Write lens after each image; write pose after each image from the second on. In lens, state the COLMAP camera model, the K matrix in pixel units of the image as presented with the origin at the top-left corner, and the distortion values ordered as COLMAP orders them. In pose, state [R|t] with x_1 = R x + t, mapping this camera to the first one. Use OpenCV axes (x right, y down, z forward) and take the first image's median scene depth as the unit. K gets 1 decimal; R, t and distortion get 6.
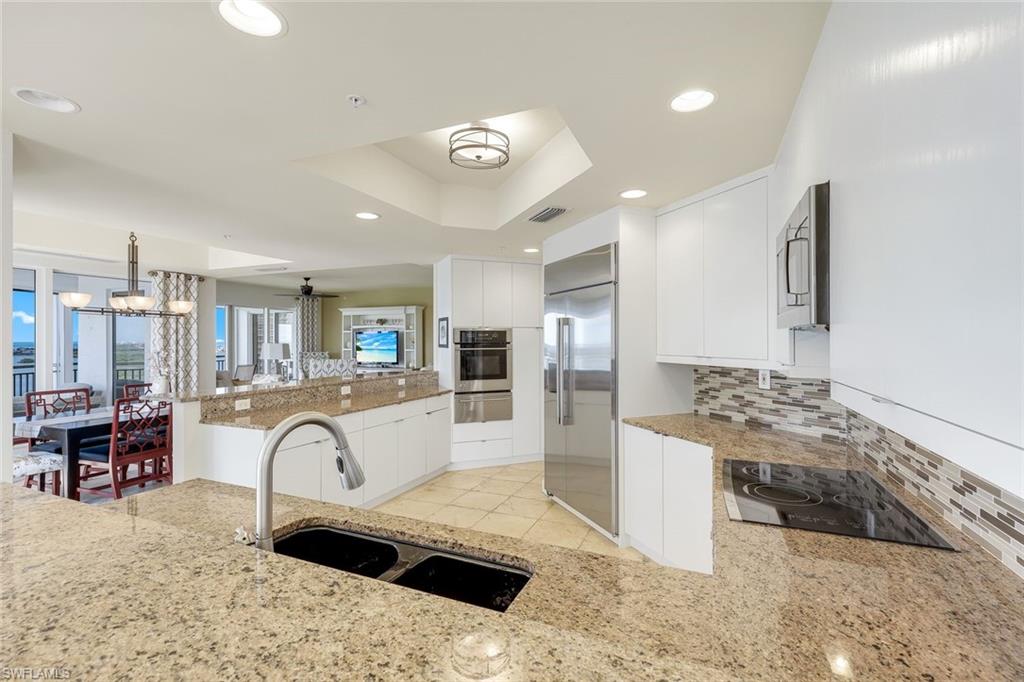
lens RADIAL K [[460.1, 0, 509.0], [0, 460.1, 338.3], [0, 0, 1]] dist [0.004708, 0.000080]
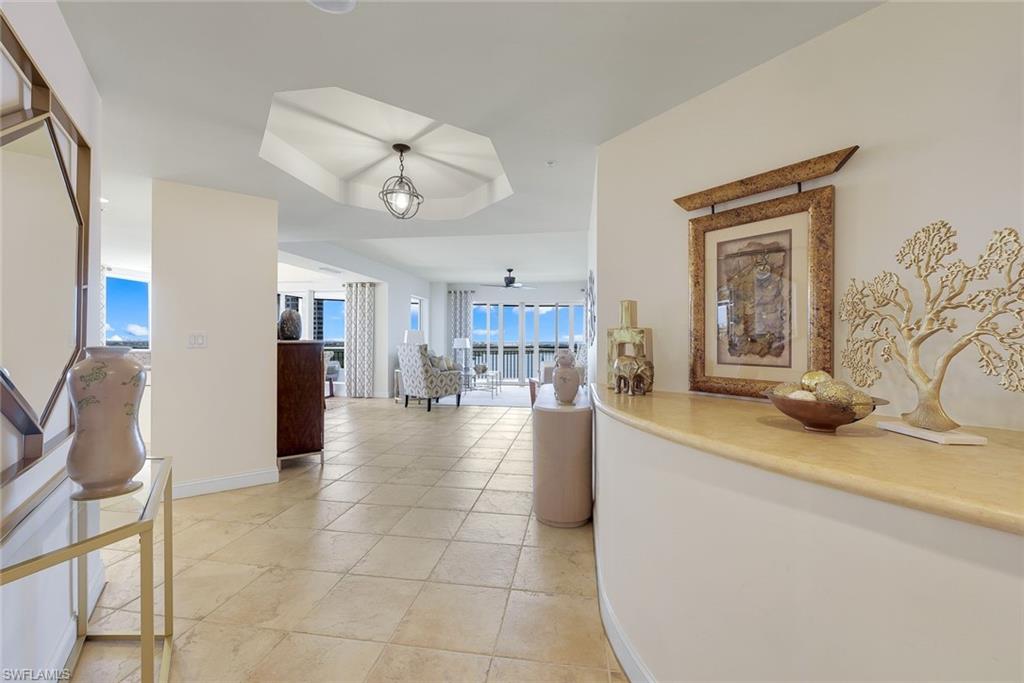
lens RADIAL K [[414.0, 0, 512.8], [0, 414.0, 339.2], [0, 0, 1]] dist [-0.000650, 0.000241]
pose [[0.254690, -0.000824, -0.967022, 0.427510], [0.000164, 1.000000, -0.000809, 0.025733], [0.967023, 0.000047, 0.254690, 0.709460]]
